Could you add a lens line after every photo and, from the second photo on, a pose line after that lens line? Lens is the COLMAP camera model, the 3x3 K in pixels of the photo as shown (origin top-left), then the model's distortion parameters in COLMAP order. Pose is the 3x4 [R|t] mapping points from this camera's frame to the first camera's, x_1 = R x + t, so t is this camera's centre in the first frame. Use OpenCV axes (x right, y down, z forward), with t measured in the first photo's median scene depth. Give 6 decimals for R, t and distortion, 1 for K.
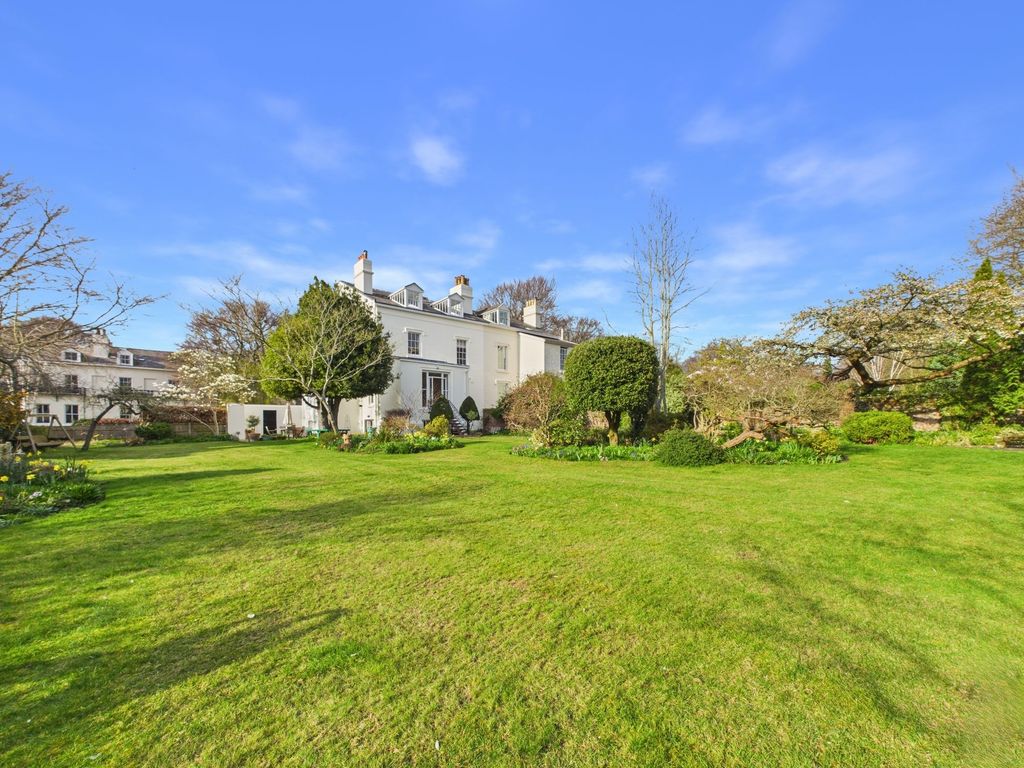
lens RADIAL K [[444.1, 0, 506.1], [0, 444.1, 387.7], [0, 0, 1]] dist [0.000223, -0.000184]
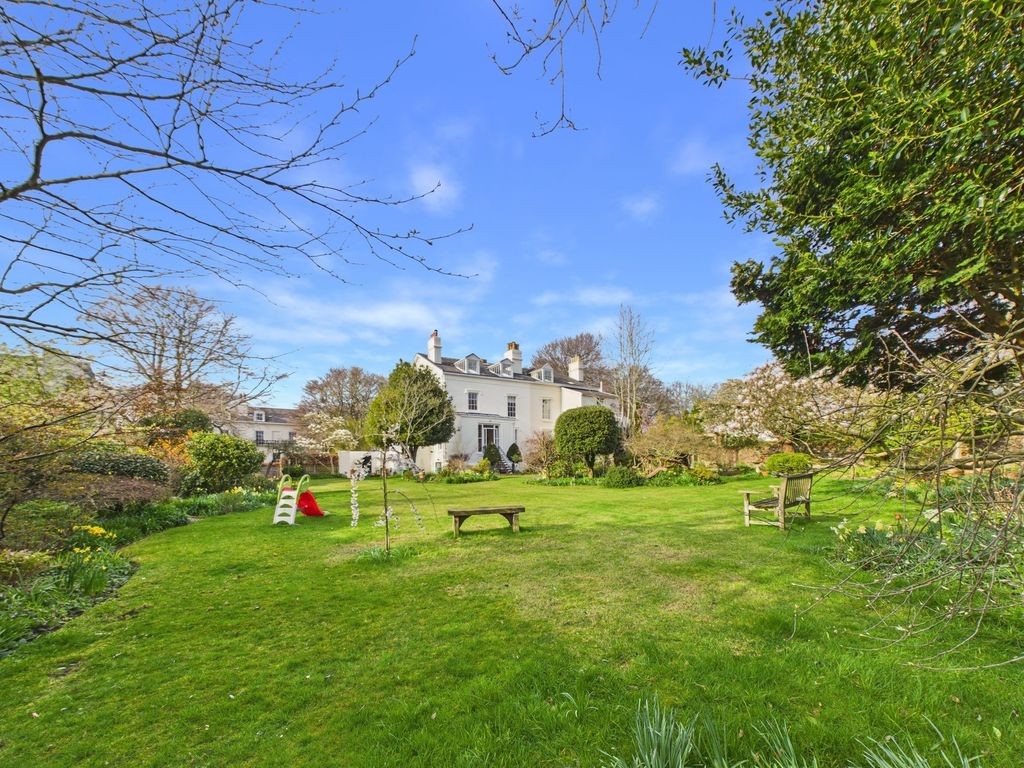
lens RADIAL K [[444.1, 0, 506.1], [0, 444.1, 387.7], [0, 0, 1]] dist [0.000223, -0.000184]
pose [[0.986919, -0.033216, -0.157756, 0.100377], [0.018154, 0.995219, -0.095970, -0.016831], [0.160189, 0.091851, 0.982804, -0.271740]]
